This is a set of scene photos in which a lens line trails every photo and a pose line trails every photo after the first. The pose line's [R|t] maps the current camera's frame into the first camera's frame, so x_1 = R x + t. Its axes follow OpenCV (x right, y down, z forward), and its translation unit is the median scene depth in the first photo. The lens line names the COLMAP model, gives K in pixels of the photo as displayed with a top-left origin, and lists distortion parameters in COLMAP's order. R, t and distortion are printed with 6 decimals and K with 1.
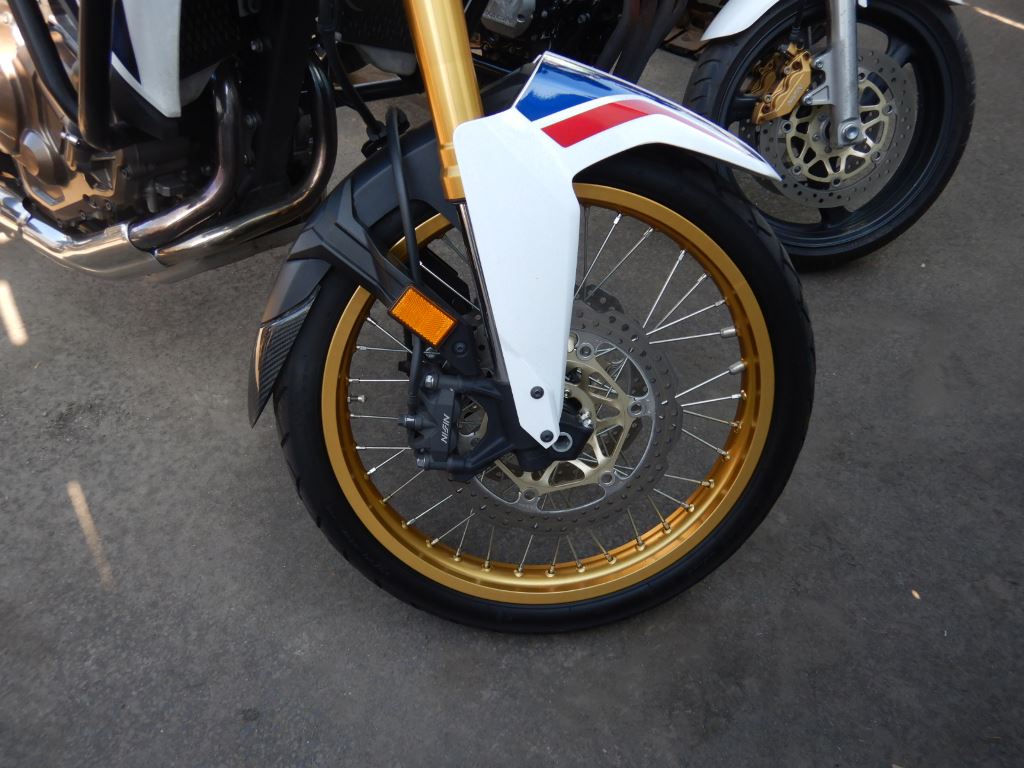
lens RADIAL K [[726.7, 0, 512.1], [0, 726.7, 389.2], [0, 0, 1]] dist [0.013567, -0.003161]
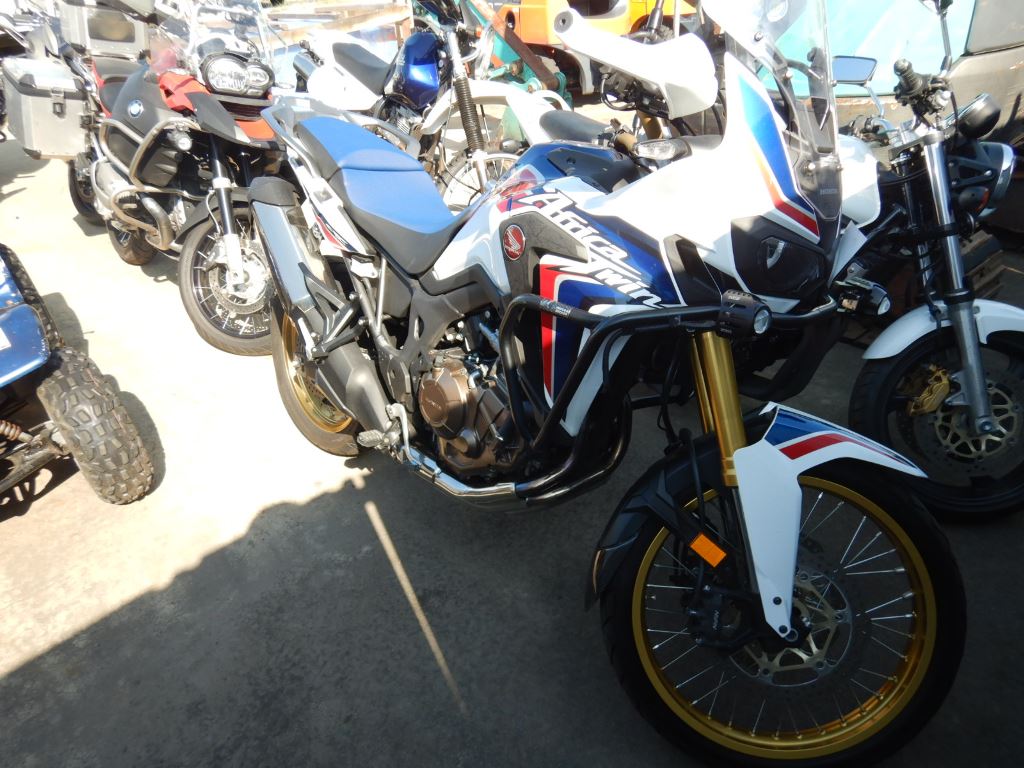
lens RADIAL K [[726.7, 0, 512.1], [0, 726.7, 389.2], [0, 0, 1]] dist [0.013567, -0.003161]
pose [[0.980349, 0.016393, -0.196590, -0.177767], [-0.071588, 0.958173, -0.277092, 0.034284], [0.183825, 0.285721, 0.940517, -0.603913]]
